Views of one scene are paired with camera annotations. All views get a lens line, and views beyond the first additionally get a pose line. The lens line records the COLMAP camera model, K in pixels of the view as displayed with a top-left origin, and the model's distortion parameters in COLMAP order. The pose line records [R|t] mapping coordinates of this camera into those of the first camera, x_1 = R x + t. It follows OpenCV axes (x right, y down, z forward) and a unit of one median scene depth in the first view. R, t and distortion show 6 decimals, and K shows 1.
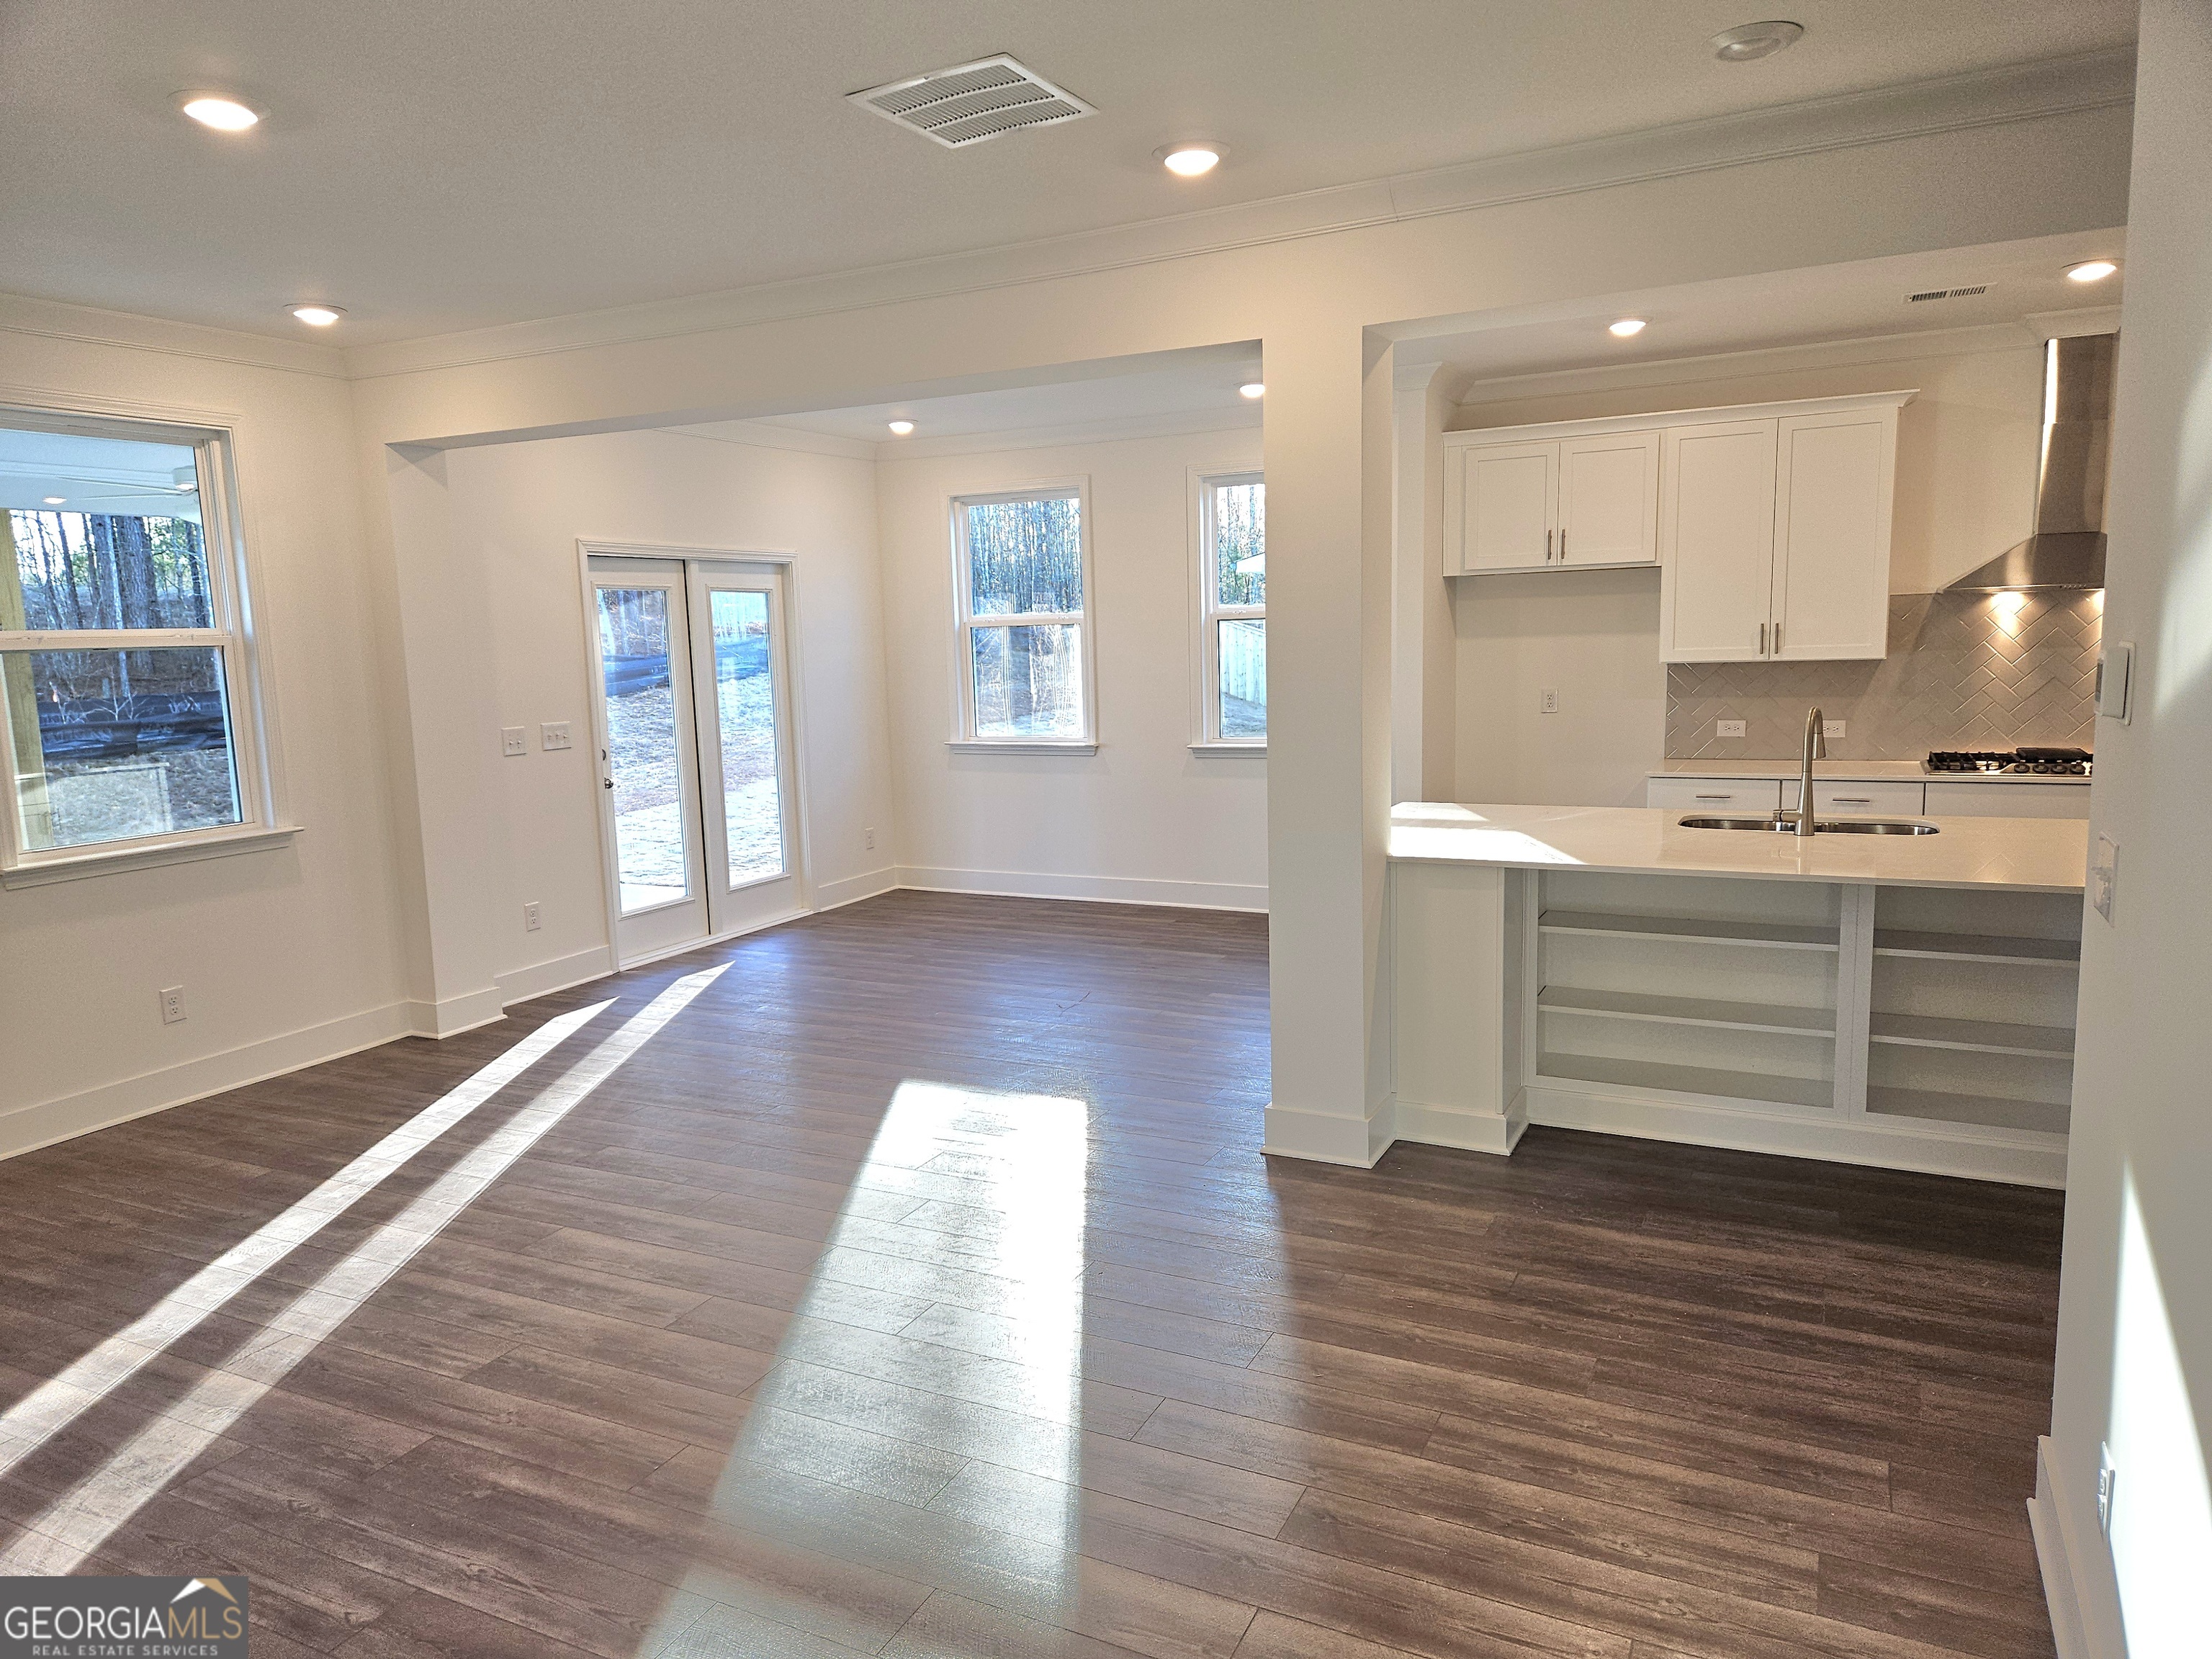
lens RADIAL K [[1470.7, 0, 1076.9], [0, 1470.7, 834.0], [0, 0, 1]] dist [0.072415, -0.055224]
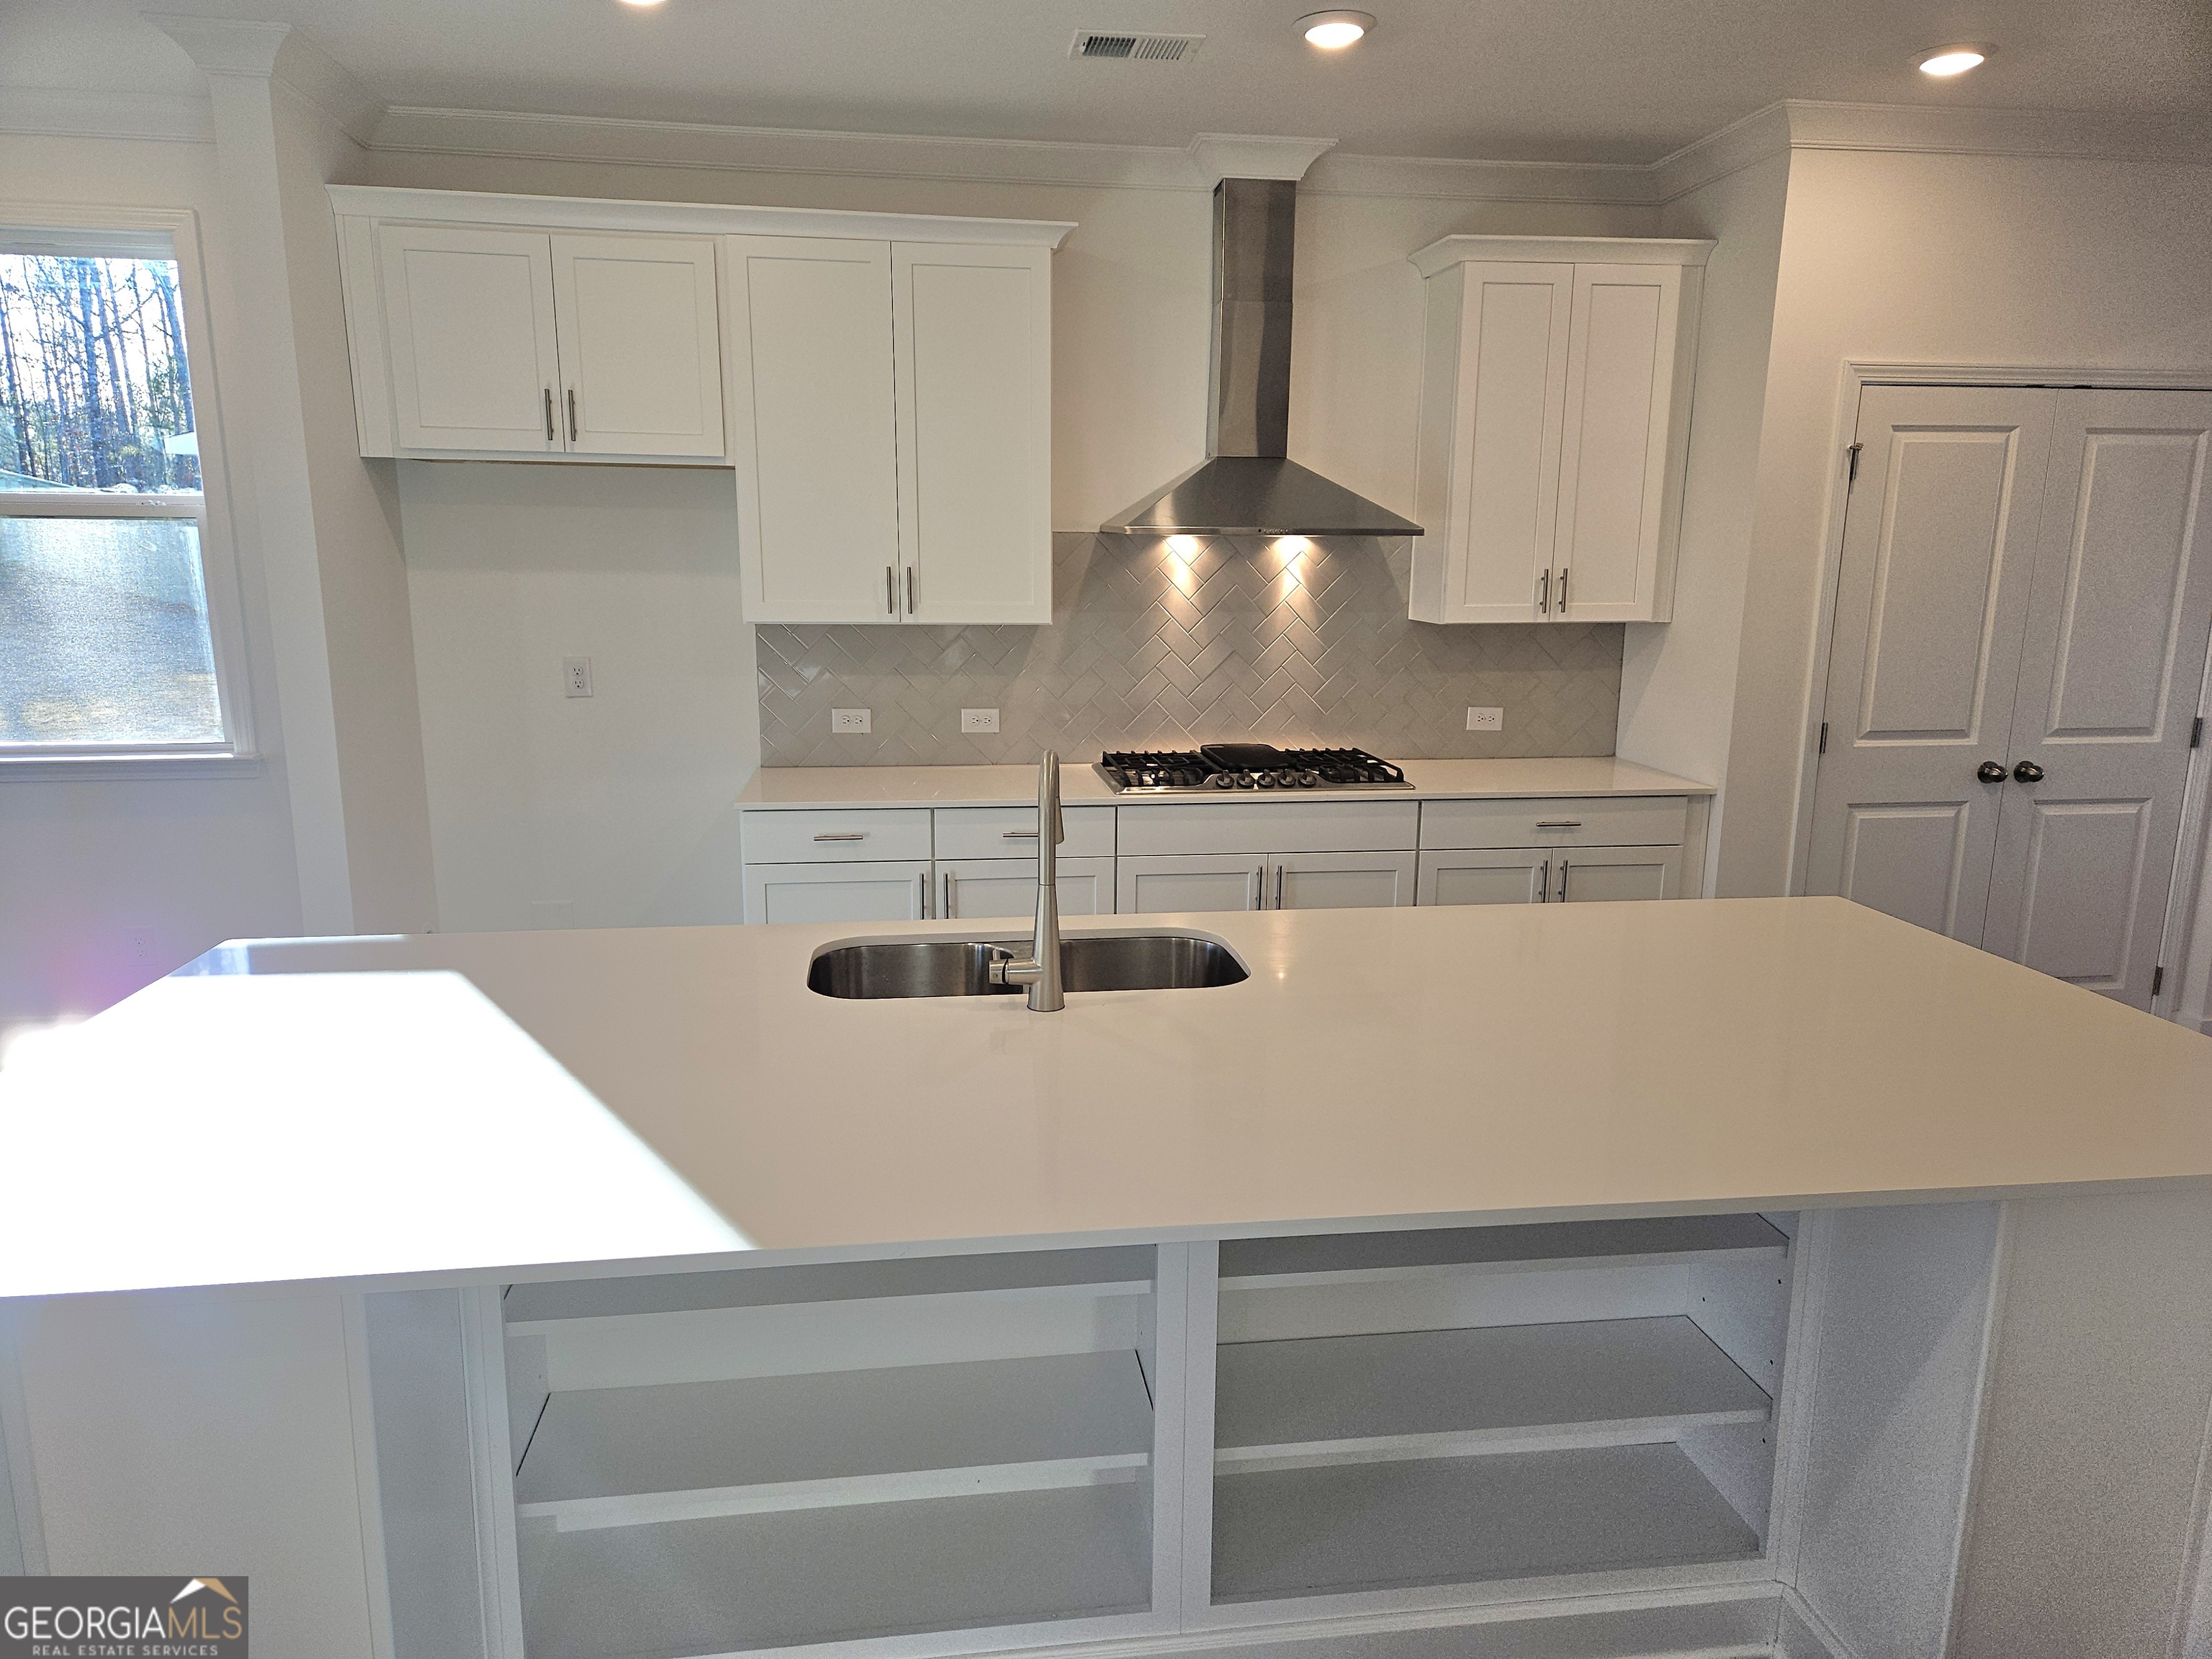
lens RADIAL K [[1470.7, 0, 1118.7], [0, 1470.7, 838.4], [0, 0, 1]] dist [0.072415, -0.055224]
pose [[0.812557, -0.079651, 0.577414, 0.151299], [0.047247, 0.996360, 0.070954, -0.061018], [-0.580963, -0.030373, 0.813363, 0.393475]]
